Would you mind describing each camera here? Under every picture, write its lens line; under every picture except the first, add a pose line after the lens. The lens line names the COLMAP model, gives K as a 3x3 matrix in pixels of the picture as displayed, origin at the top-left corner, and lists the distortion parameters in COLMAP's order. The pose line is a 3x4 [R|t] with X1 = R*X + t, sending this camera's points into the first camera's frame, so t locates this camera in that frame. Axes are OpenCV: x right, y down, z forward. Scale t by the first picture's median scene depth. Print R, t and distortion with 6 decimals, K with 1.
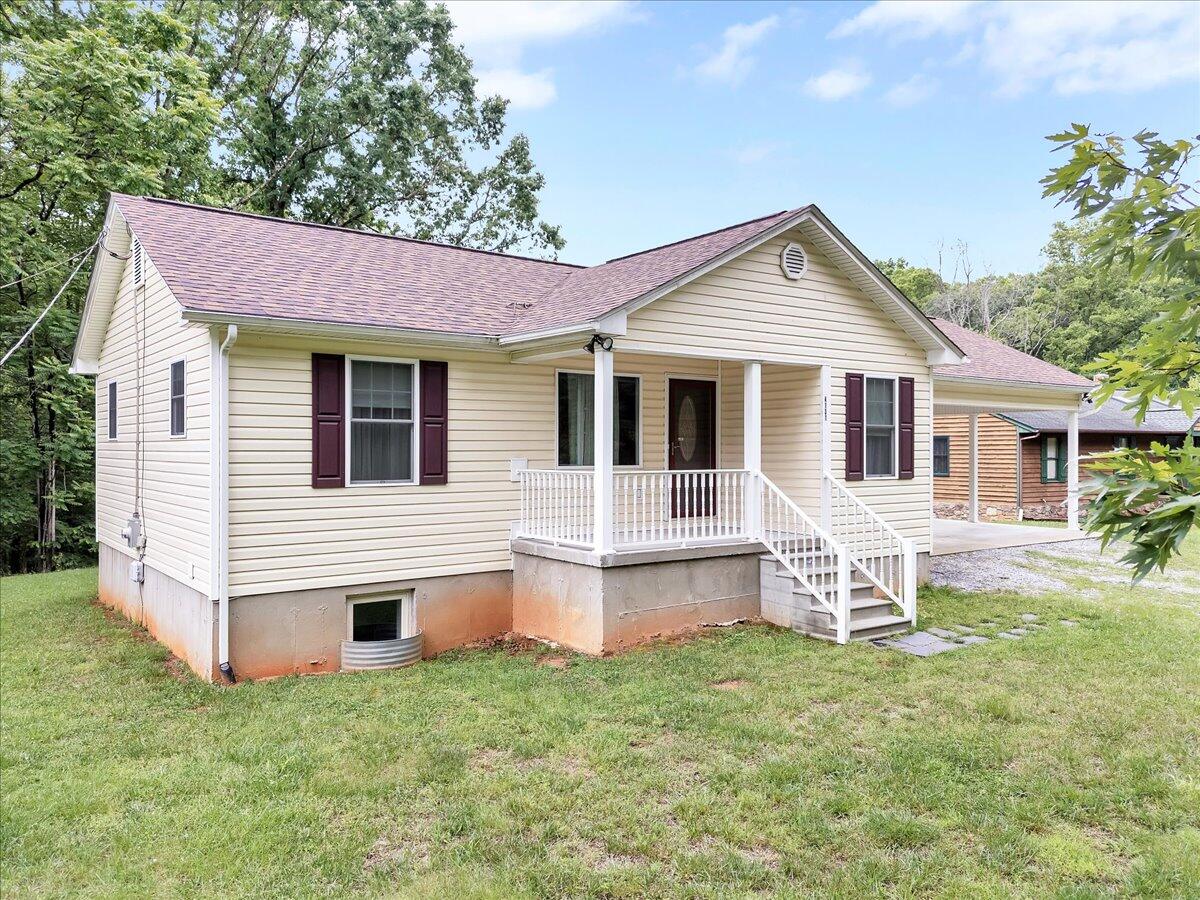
lens RADIAL K [[912.9, 0, 600.0], [0, 912.9, 450.0], [0, 0, 1]] dist [0.047639, -0.034200]
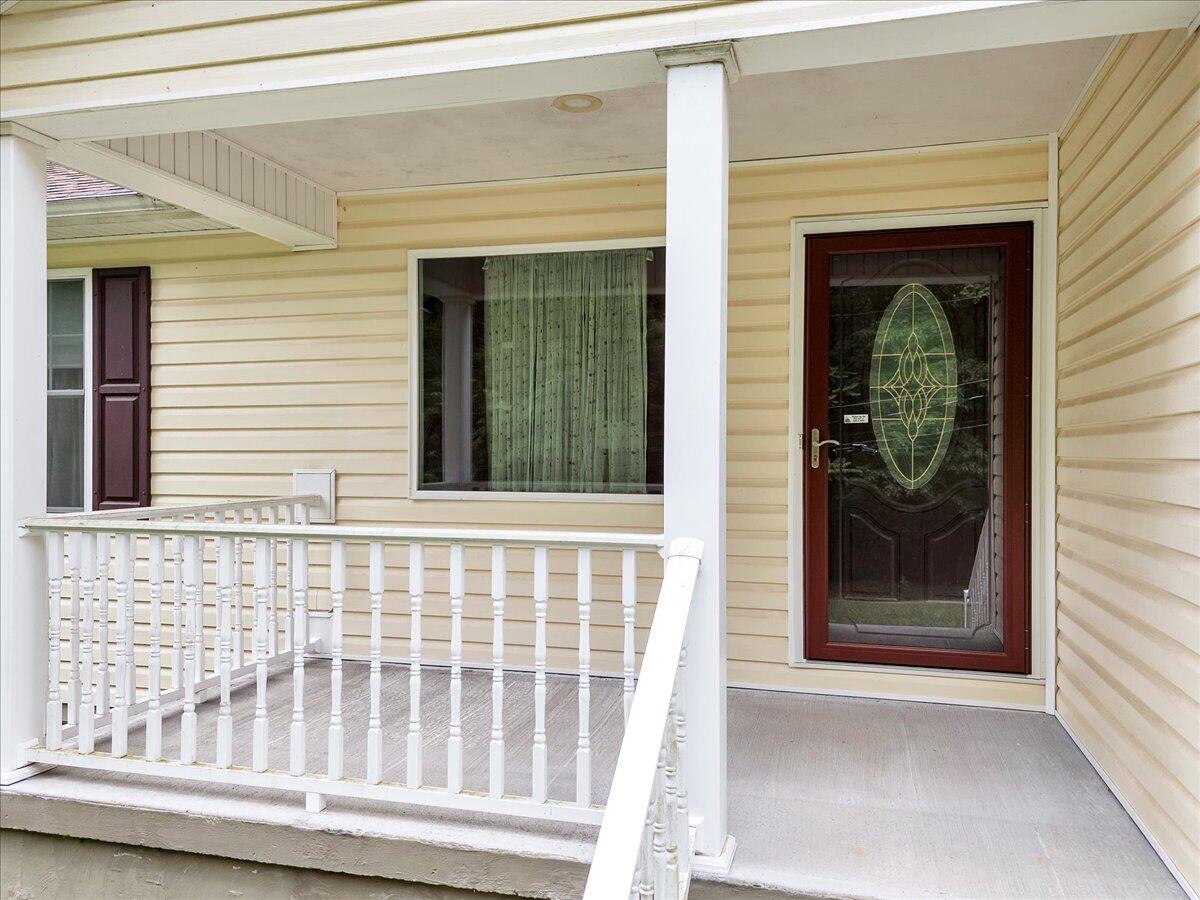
lens RADIAL K [[912.9, 0, 600.0], [0, 912.9, 450.0], [0, 0, 1]] dist [0.047639, -0.034200]
pose [[0.630447, 0.012591, -0.776130, 0.347325], [0.007800, 0.999715, 0.022554, -0.009772], [0.776193, -0.020273, 0.630169, 0.876226]]
